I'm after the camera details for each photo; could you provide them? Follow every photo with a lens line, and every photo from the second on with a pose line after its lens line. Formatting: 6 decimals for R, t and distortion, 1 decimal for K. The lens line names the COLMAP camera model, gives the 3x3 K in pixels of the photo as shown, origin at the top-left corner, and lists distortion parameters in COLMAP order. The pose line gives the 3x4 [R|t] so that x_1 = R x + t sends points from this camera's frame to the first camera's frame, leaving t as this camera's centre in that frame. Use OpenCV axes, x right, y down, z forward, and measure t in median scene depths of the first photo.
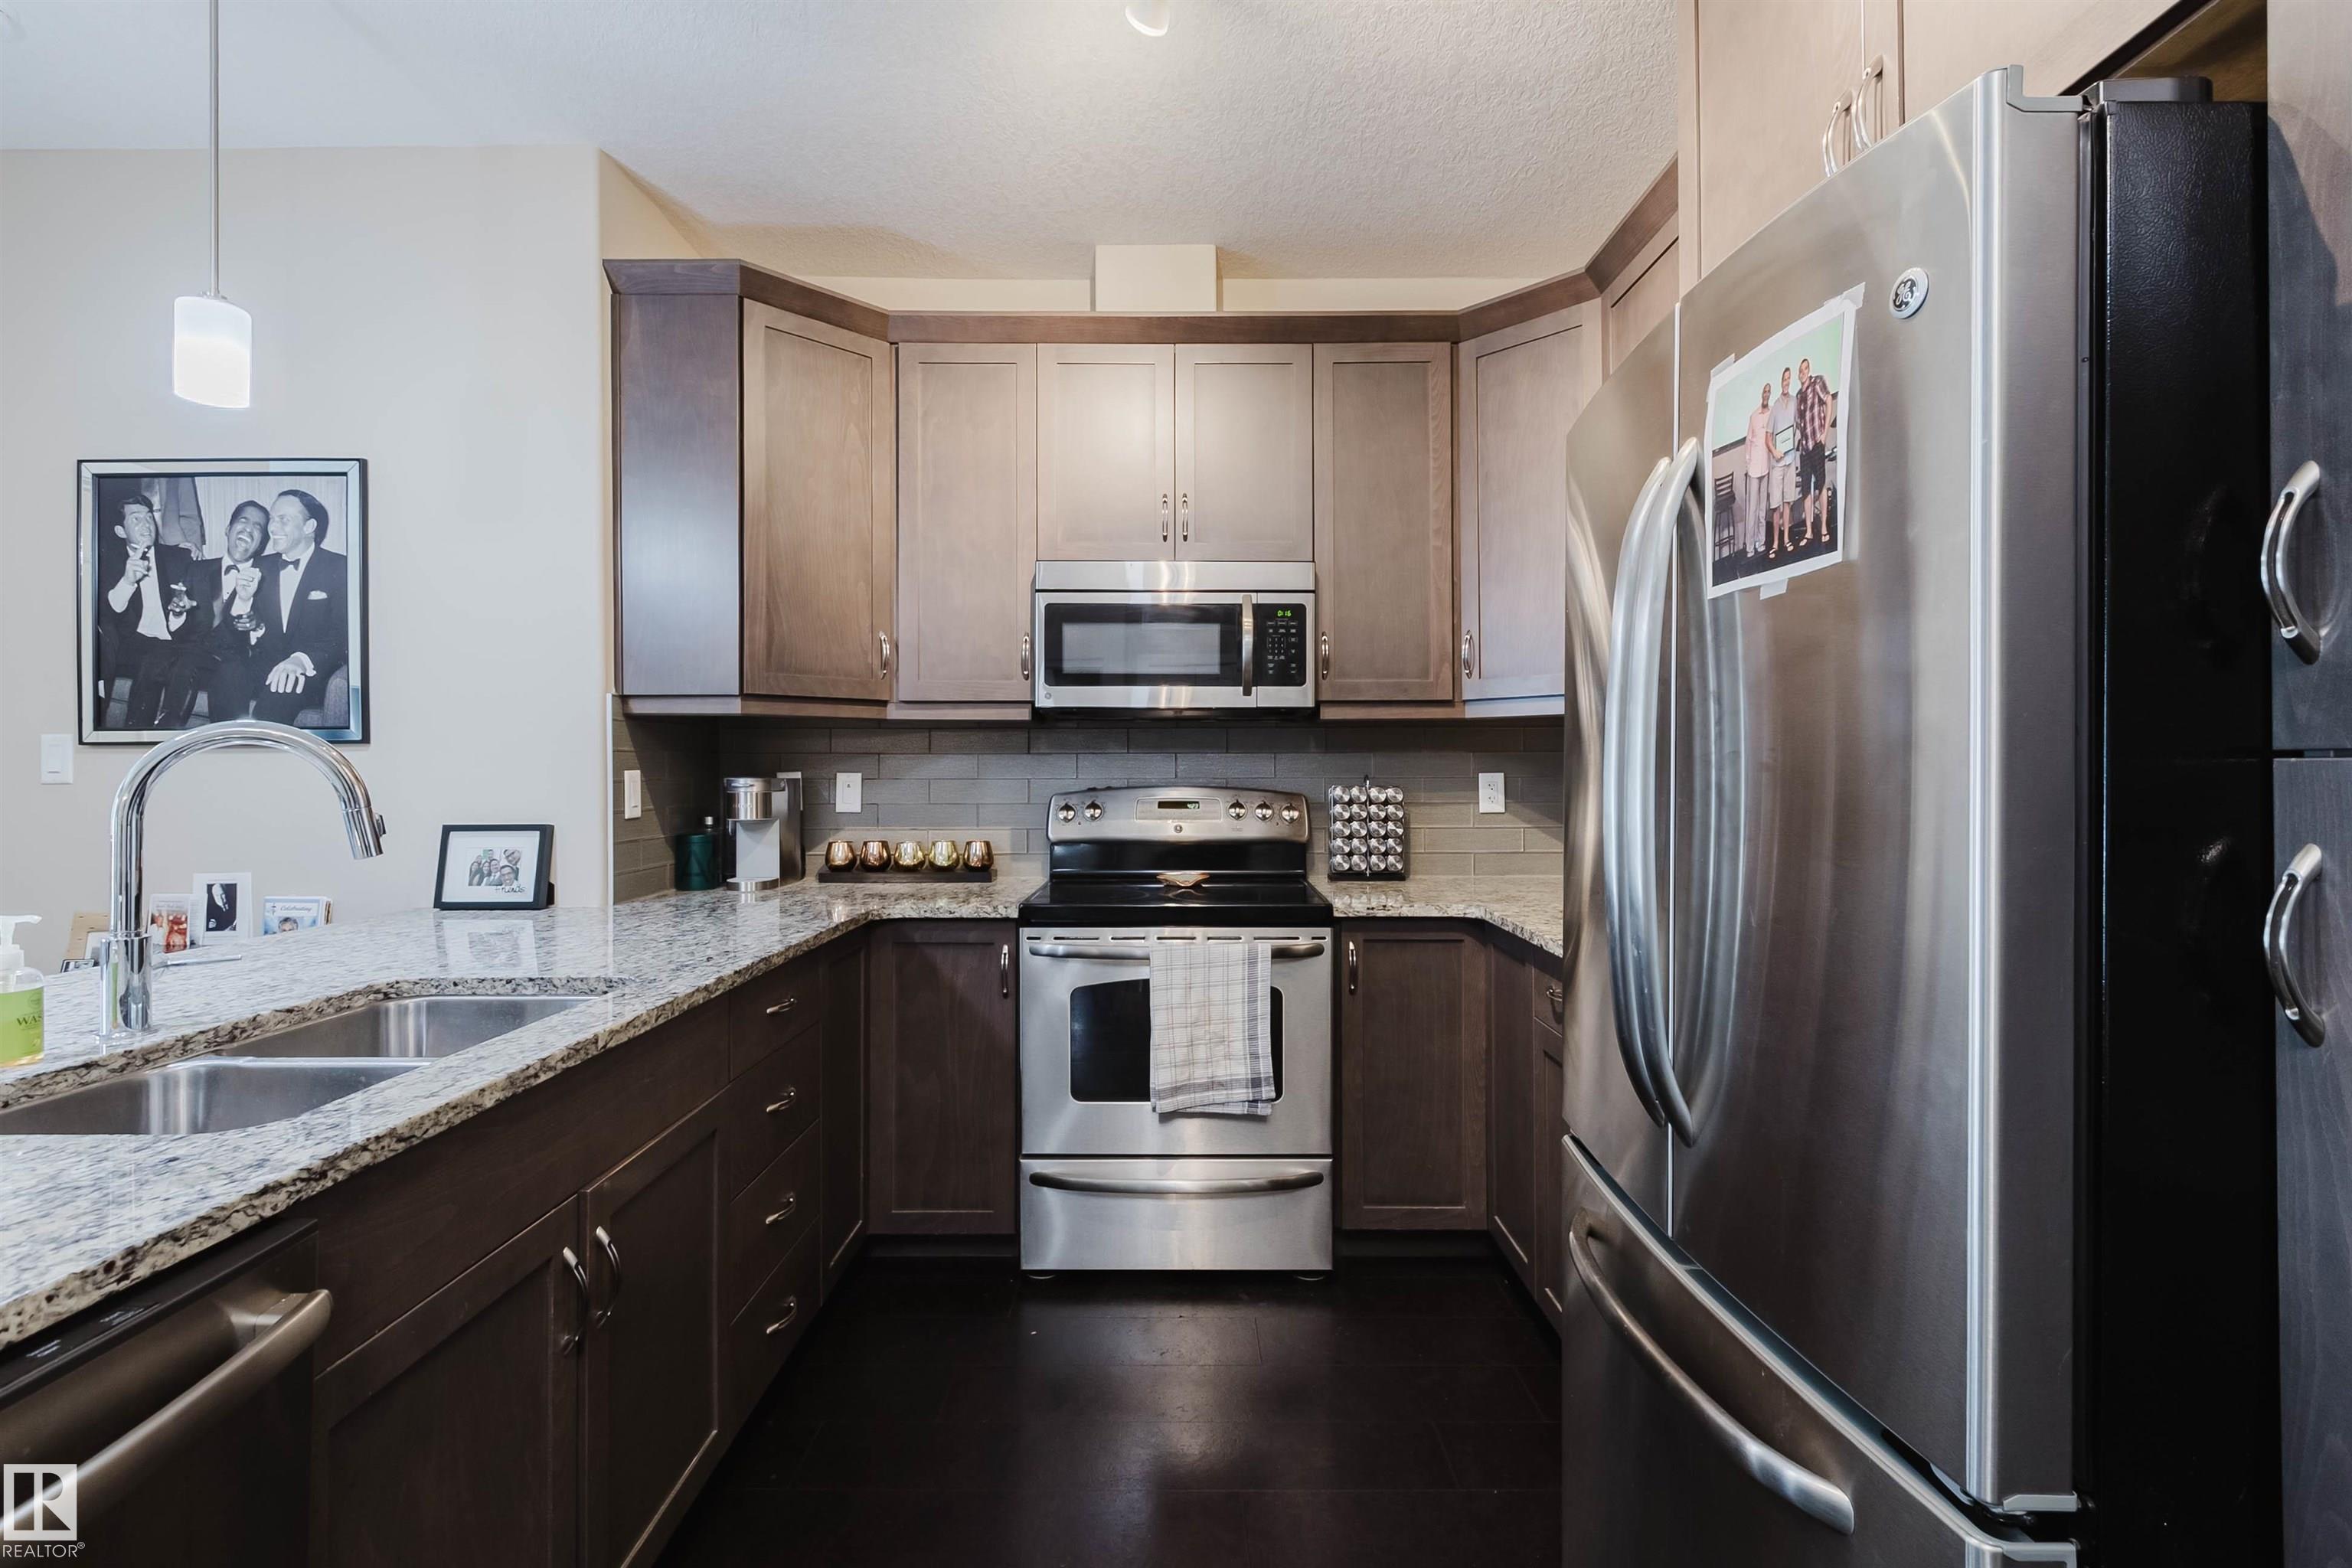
lens RADIAL K [[1075.1, 0, 1180.2], [0, 1075.1, 766.0], [0, 0, 1]] dist [0.002756, -0.000418]
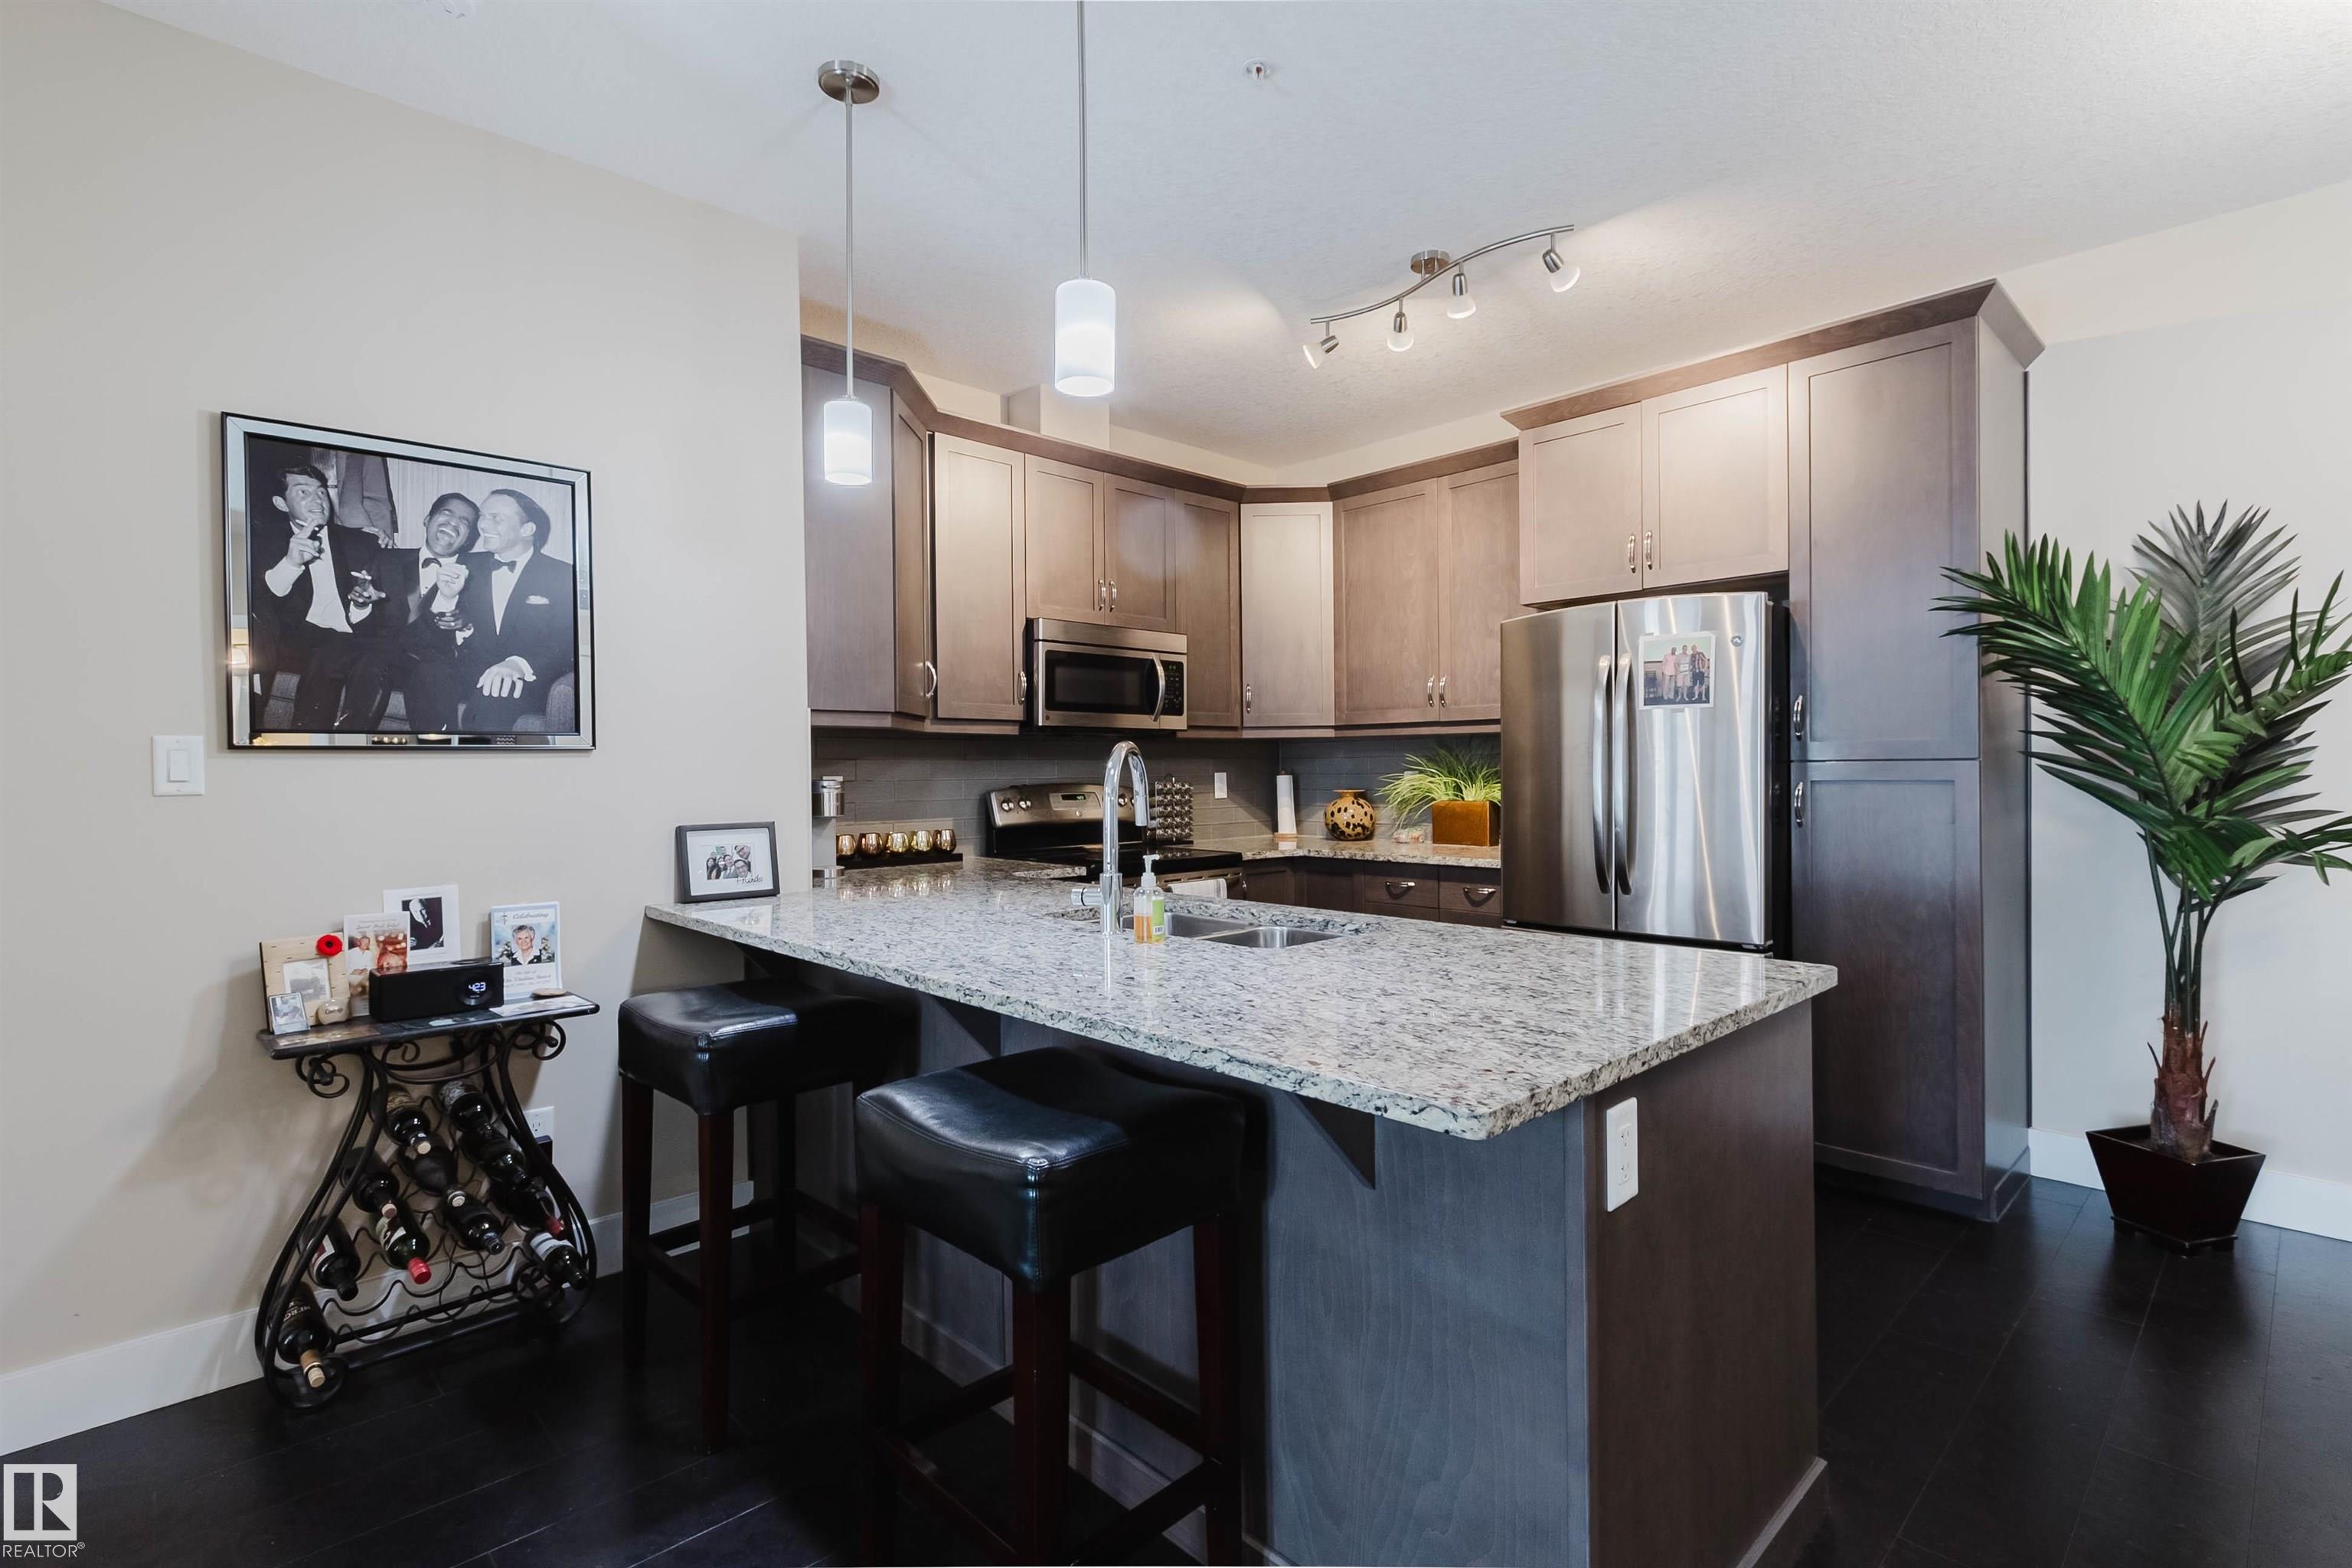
lens RADIAL K [[1100.2, 0, 1179.1], [0, 1100.2, 774.8], [0, 0, 1]] dist [0.002653, 0.000069]
pose [[0.725654, -0.008359, 0.688009, -1.068849], [0.006078, 0.999965, 0.005739, 0.000451], [-0.688033, 0.000017, 0.725679, -0.143526]]
